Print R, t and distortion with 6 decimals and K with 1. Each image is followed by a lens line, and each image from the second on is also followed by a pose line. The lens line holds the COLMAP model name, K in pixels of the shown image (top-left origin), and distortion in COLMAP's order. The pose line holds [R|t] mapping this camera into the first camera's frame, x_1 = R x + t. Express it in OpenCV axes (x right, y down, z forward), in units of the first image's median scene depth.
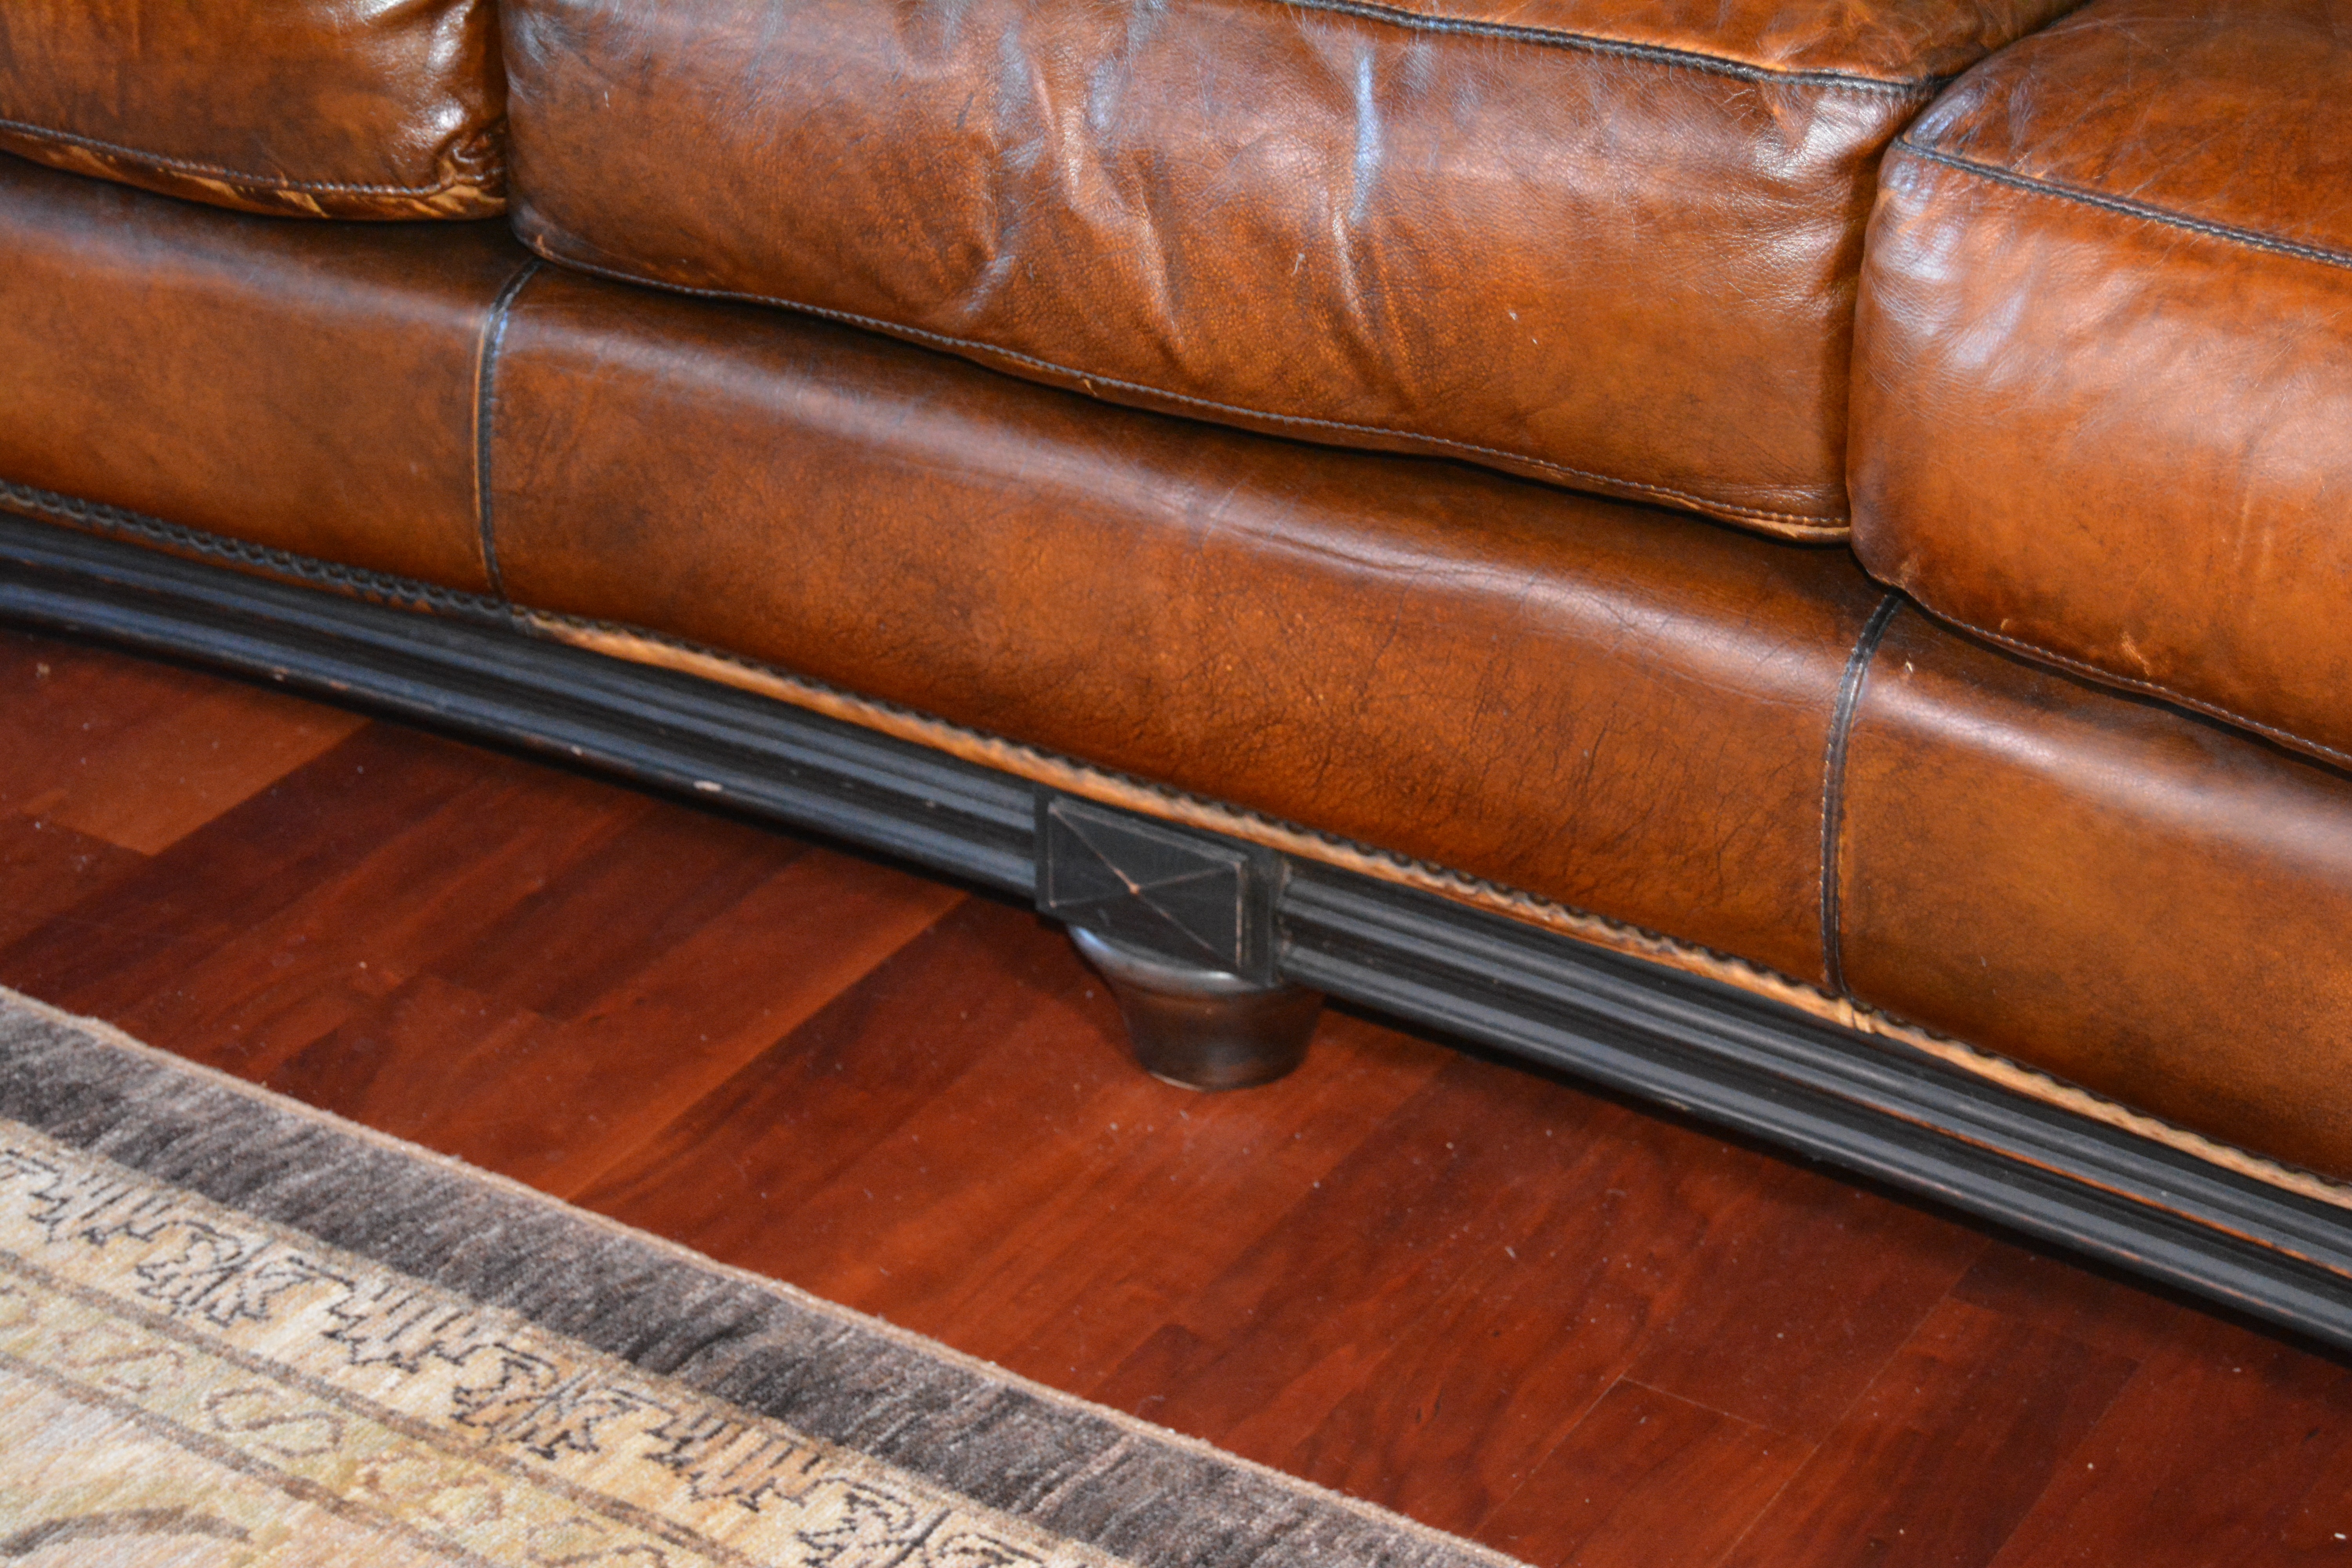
lens RADIAL K [[4778.5, 0, 1147.7], [0, 4778.5, 828.1], [0, 0, 1]] dist [-0.015814, 0.000000]
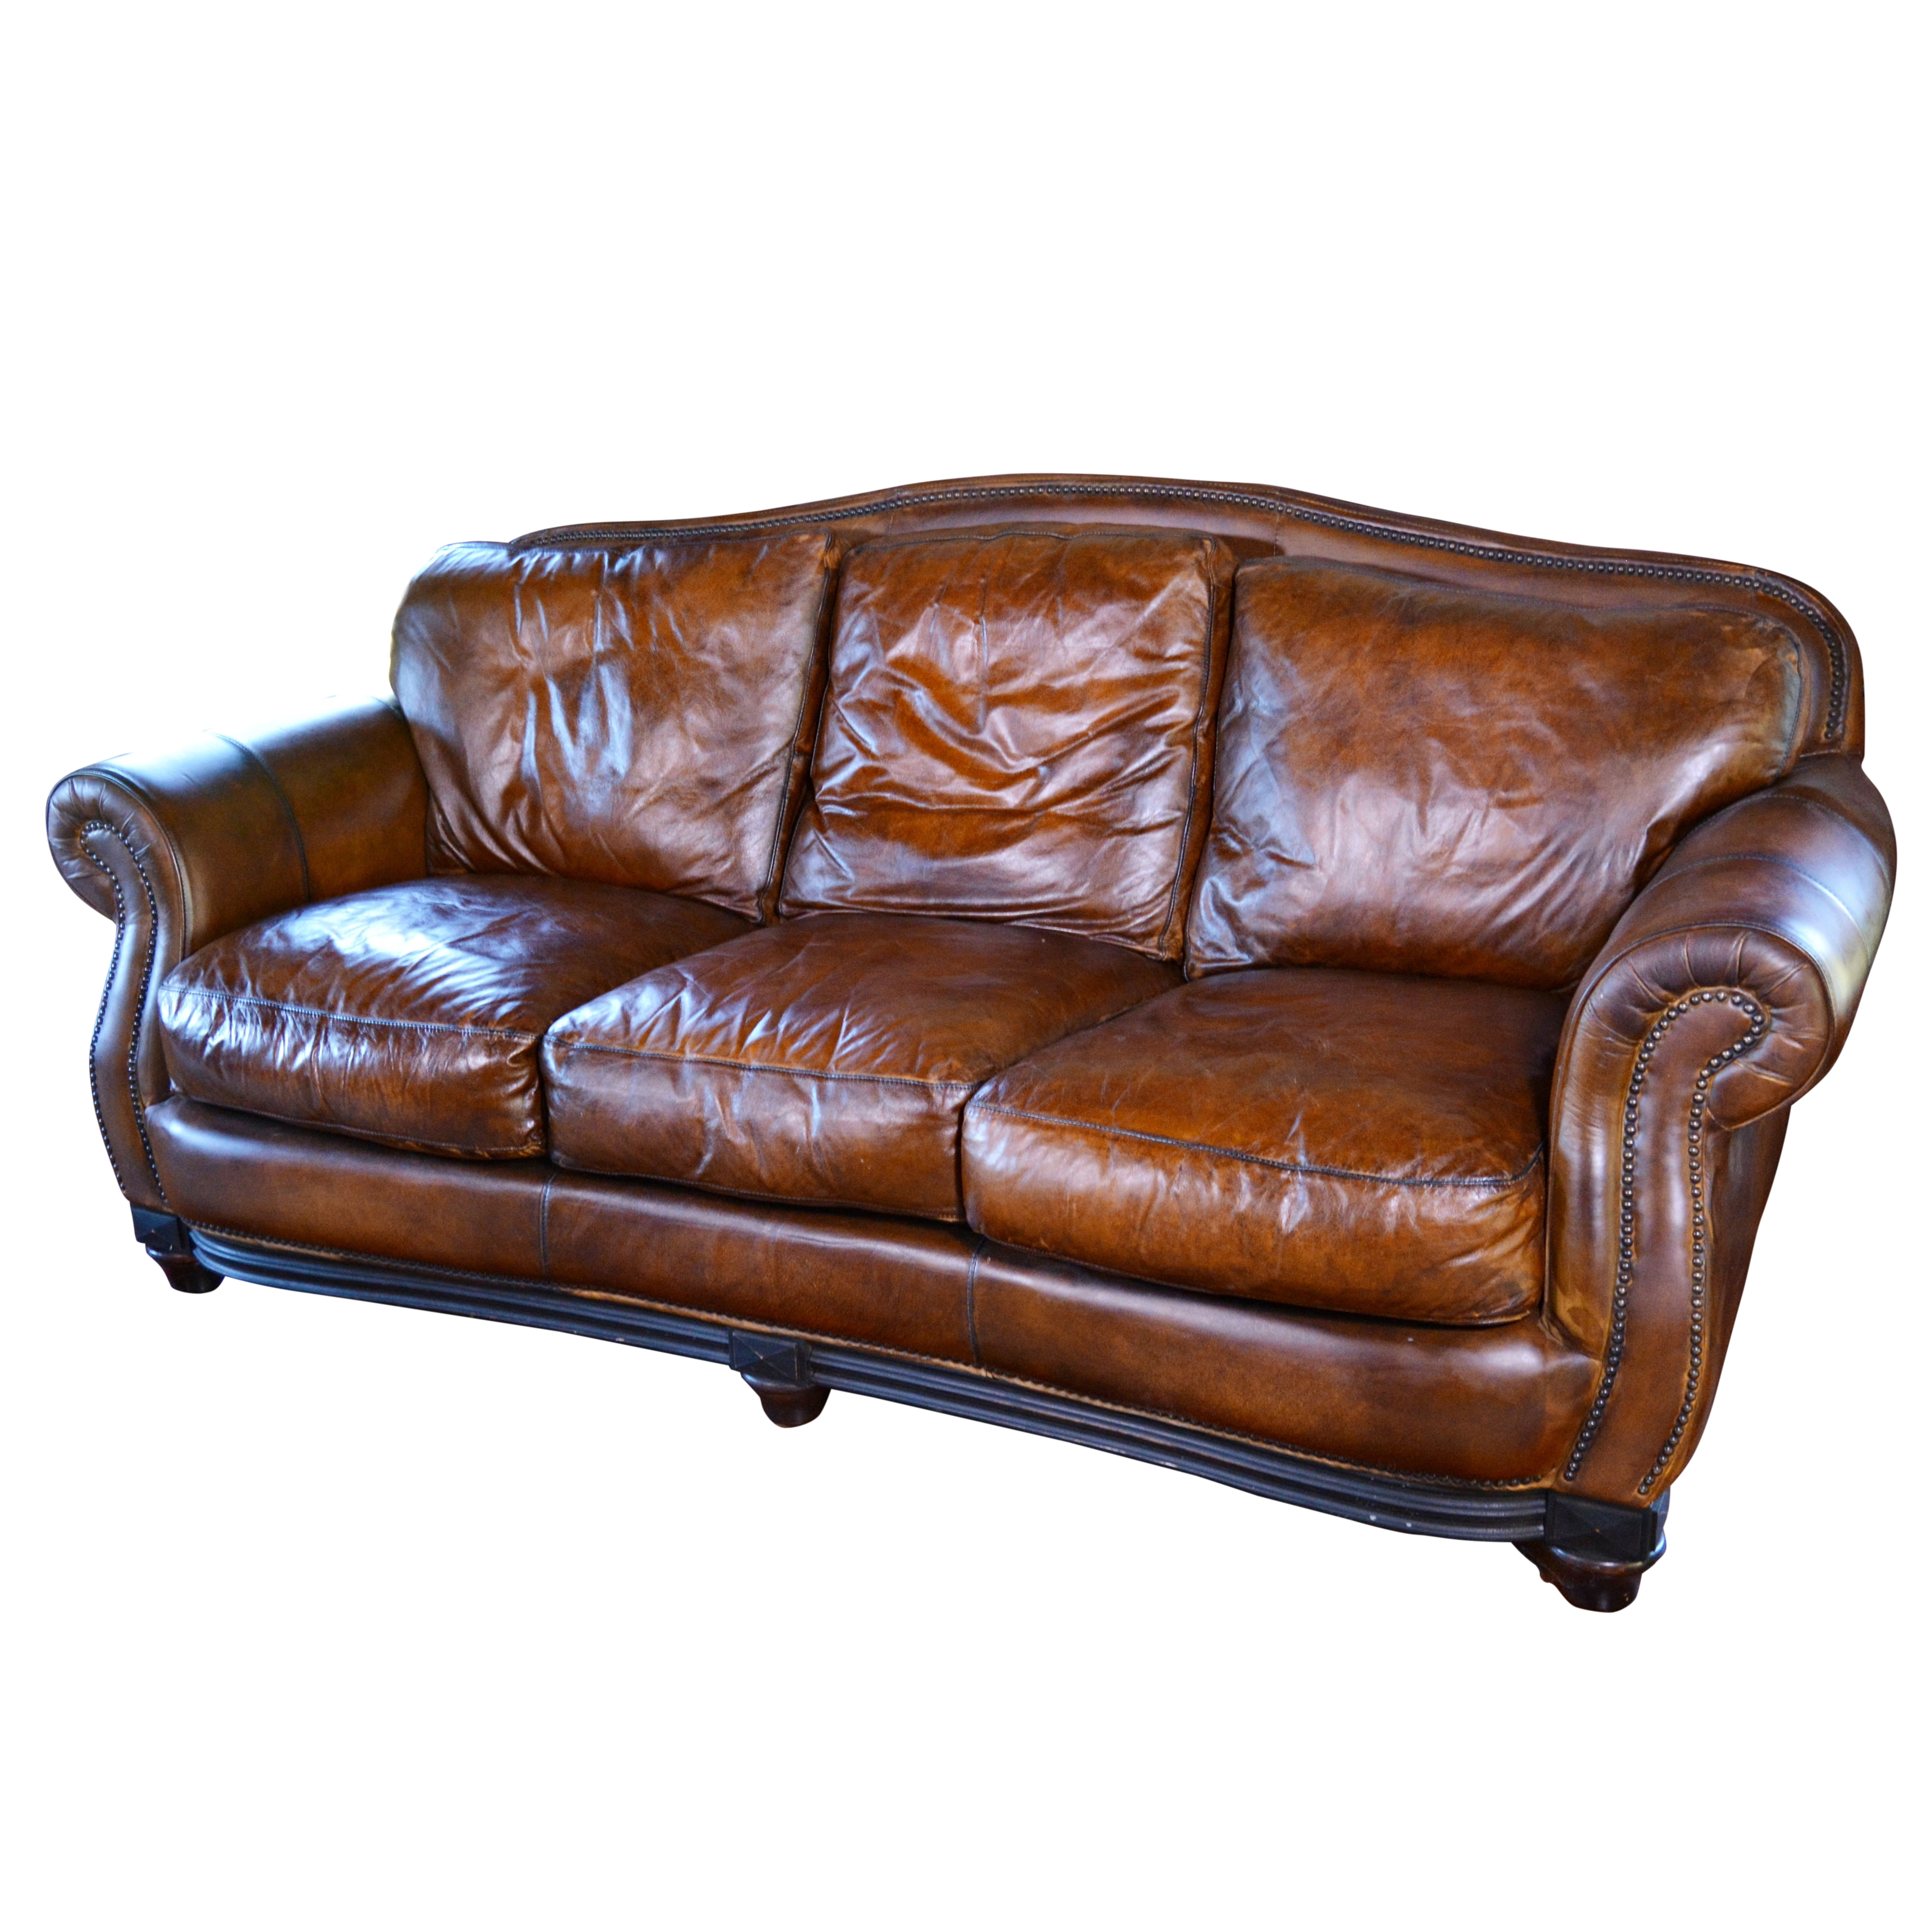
lens RADIAL K [[2416.7, 0, 951.9], [0, 2416.7, 978.6], [0, 0, 1]] dist [-0.094615, 0.000000]
pose [[0.995720, -0.055979, 0.073540, 0.020425], [0.070189, 0.975678, -0.207670, 0.114185], [-0.060126, 0.211942, 0.975431, -0.625925]]
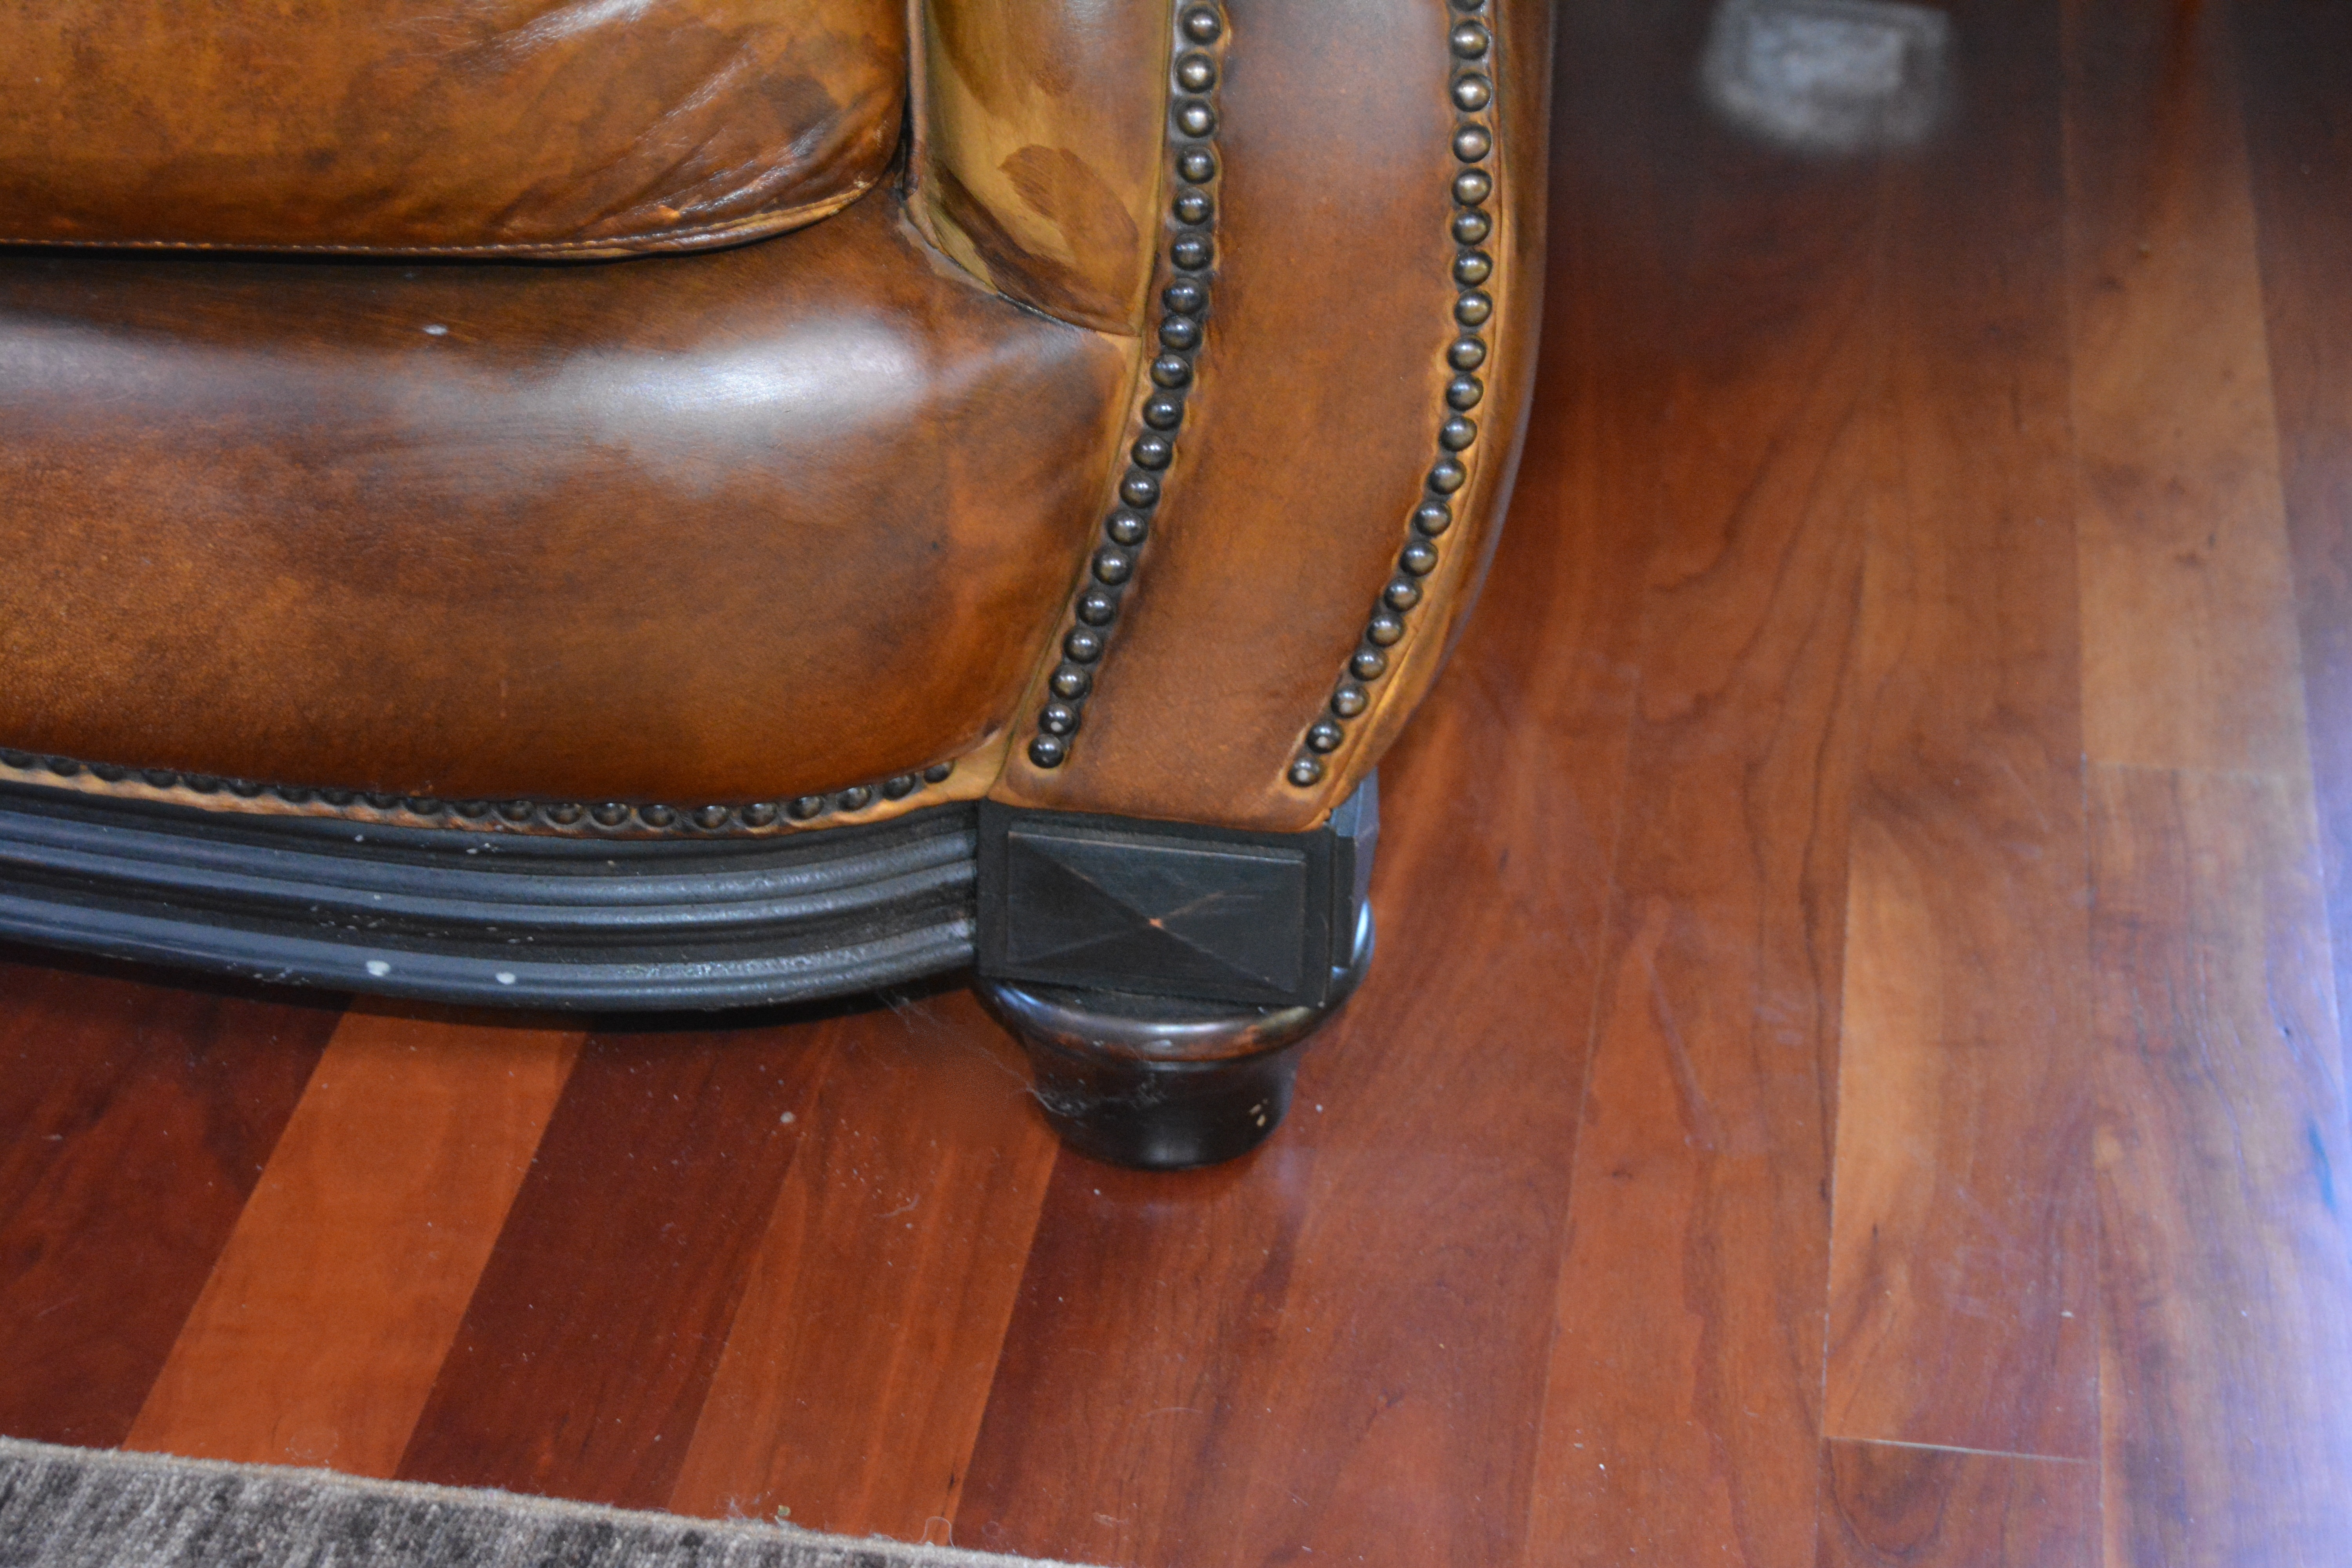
lens RADIAL K [[4778.5, 0, 1190.0], [0, 4778.5, 799.2], [0, 0, 1]] dist [-0.015814, 0.000000]
pose [[0.912739, -0.207057, 0.352187, 0.210564], [0.189969, 0.978290, 0.082824, 0.078959], [-0.361690, -0.008692, 0.932258, 0.042234]]
